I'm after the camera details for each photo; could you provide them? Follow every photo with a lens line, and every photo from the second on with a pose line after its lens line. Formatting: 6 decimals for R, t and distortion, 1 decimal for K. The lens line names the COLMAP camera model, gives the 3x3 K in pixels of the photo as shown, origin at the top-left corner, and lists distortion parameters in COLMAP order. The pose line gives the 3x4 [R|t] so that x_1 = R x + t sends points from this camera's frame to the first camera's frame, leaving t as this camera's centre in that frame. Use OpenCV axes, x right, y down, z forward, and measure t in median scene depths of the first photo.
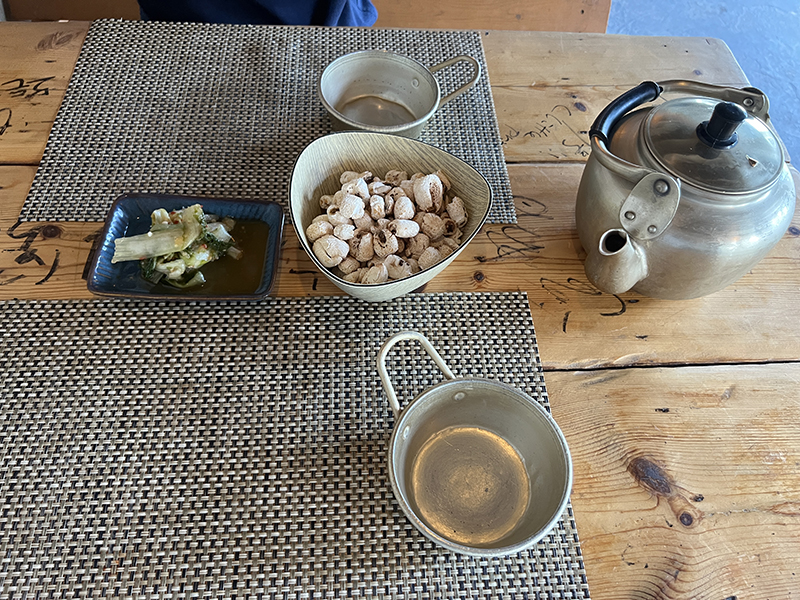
lens RADIAL K [[603.7, 0, 400.0], [0, 603.7, 300.0], [0, 0, 1]] dist [0.051864, -0.060494]
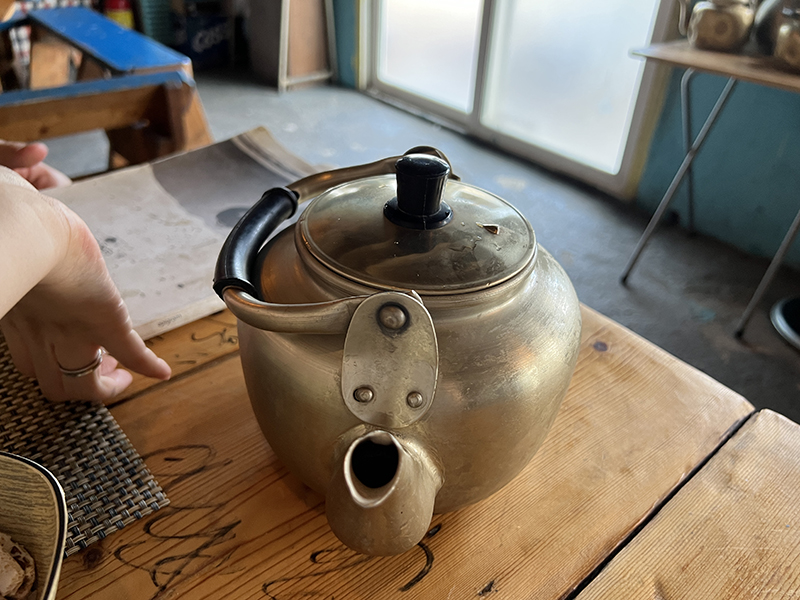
lens RADIAL K [[647.7, 0, 402.5], [0, 647.7, 310.9], [0, 0, 1]] dist [-0.011367, 0.001932]
pose [[0.784373, -0.350105, 0.512040, 0.147722], [0.498465, 0.847072, -0.184396, -0.078263], [-0.369177, 0.399869, 0.838936, 0.488015]]
